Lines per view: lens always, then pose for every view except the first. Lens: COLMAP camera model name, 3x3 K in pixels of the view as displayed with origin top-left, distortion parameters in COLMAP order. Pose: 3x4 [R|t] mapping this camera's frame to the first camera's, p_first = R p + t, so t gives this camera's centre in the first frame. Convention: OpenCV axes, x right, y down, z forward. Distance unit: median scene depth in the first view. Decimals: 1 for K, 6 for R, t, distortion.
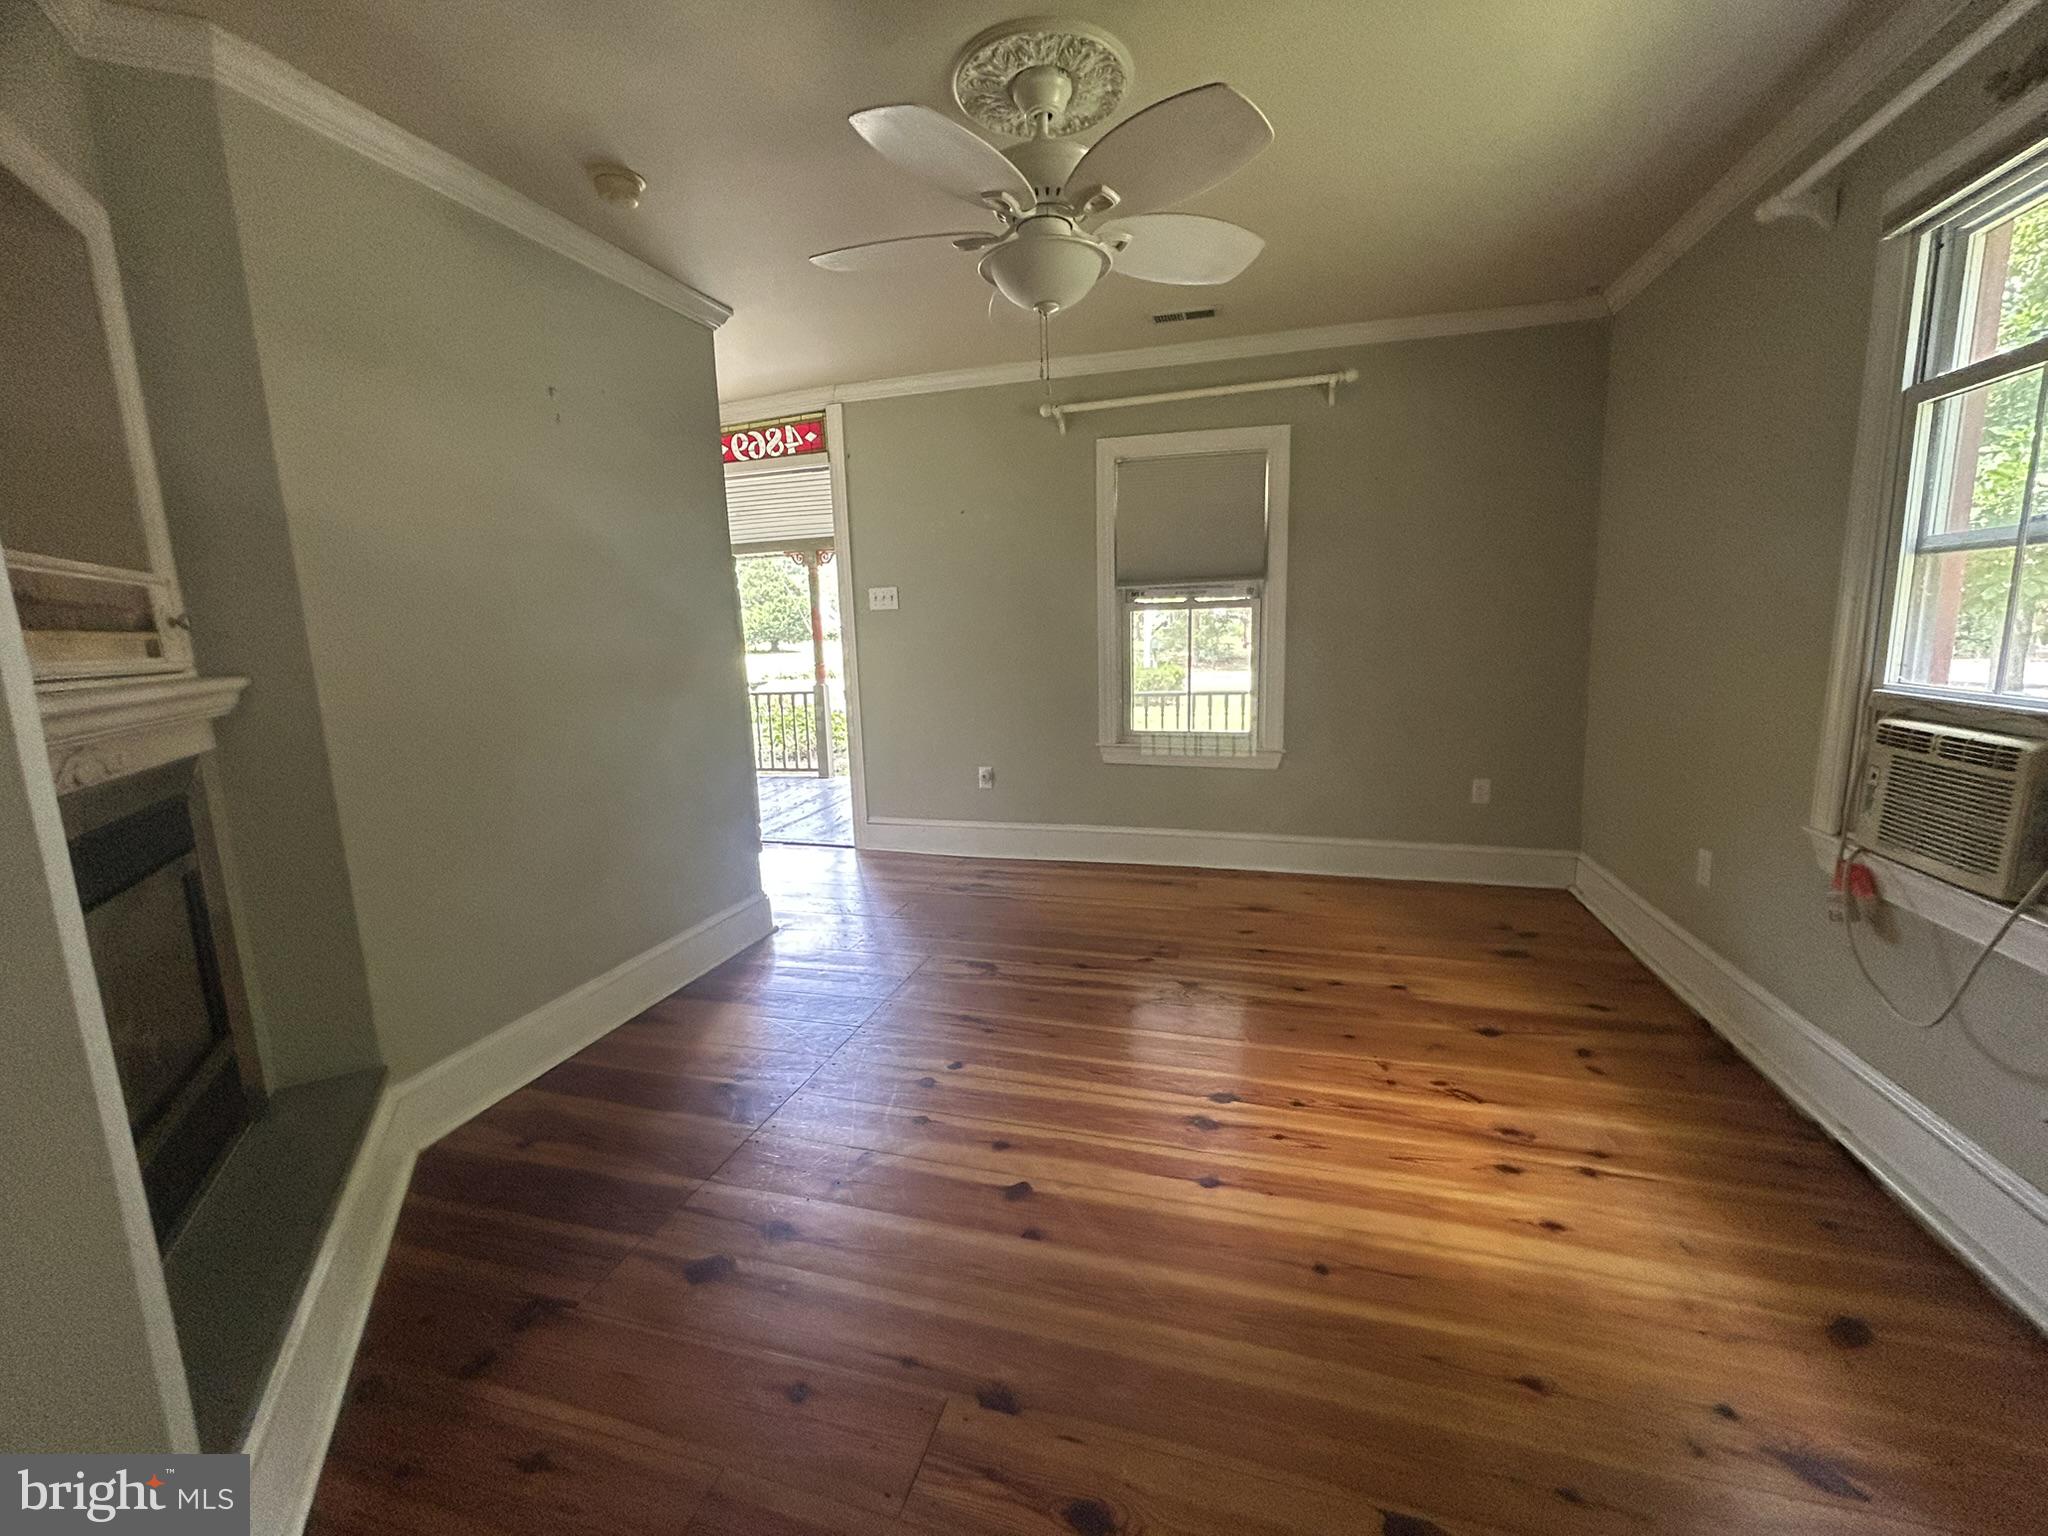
lens RADIAL K [[833.9, 0, 1016.4], [0, 833.9, 762.7], [0, 0, 1]] dist [-0.002560, 0.001516]
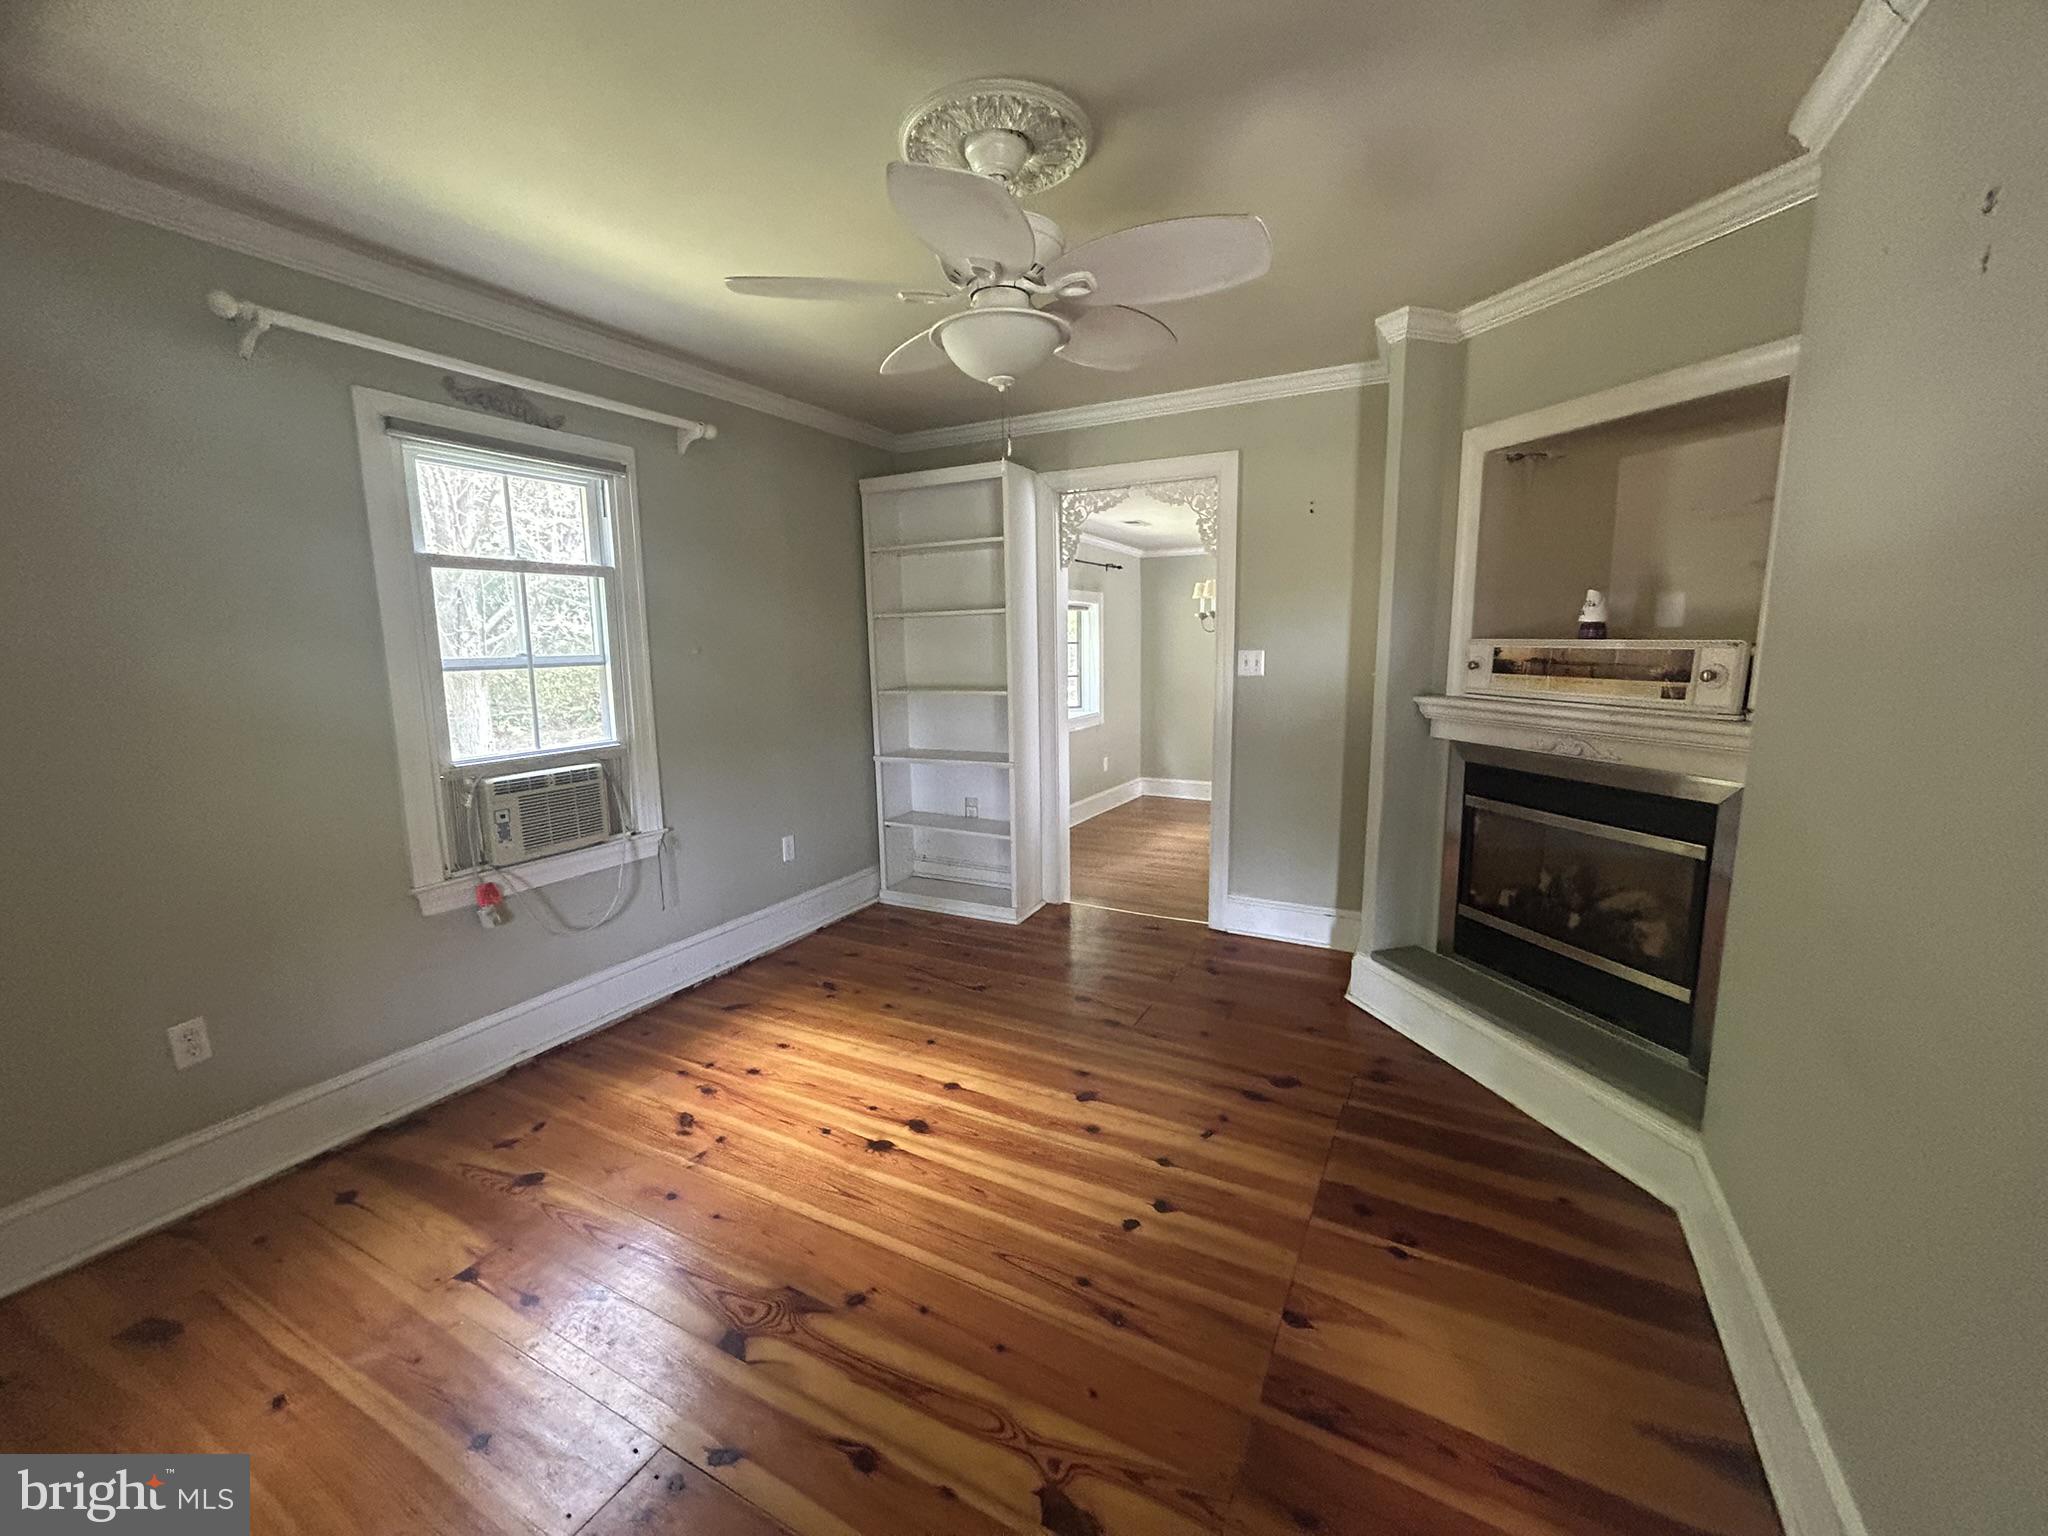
lens RADIAL K [[833.9, 0, 1016.1], [0, 833.9, 772.3], [0, 0, 1]] dist [-0.002560, 0.001516]
pose [[-0.978701, 0.010618, 0.205018, -0.167963], [0.074091, 0.949623, 0.304509, -0.421614], [-0.191457, 0.313213, -0.930184, 2.072483]]
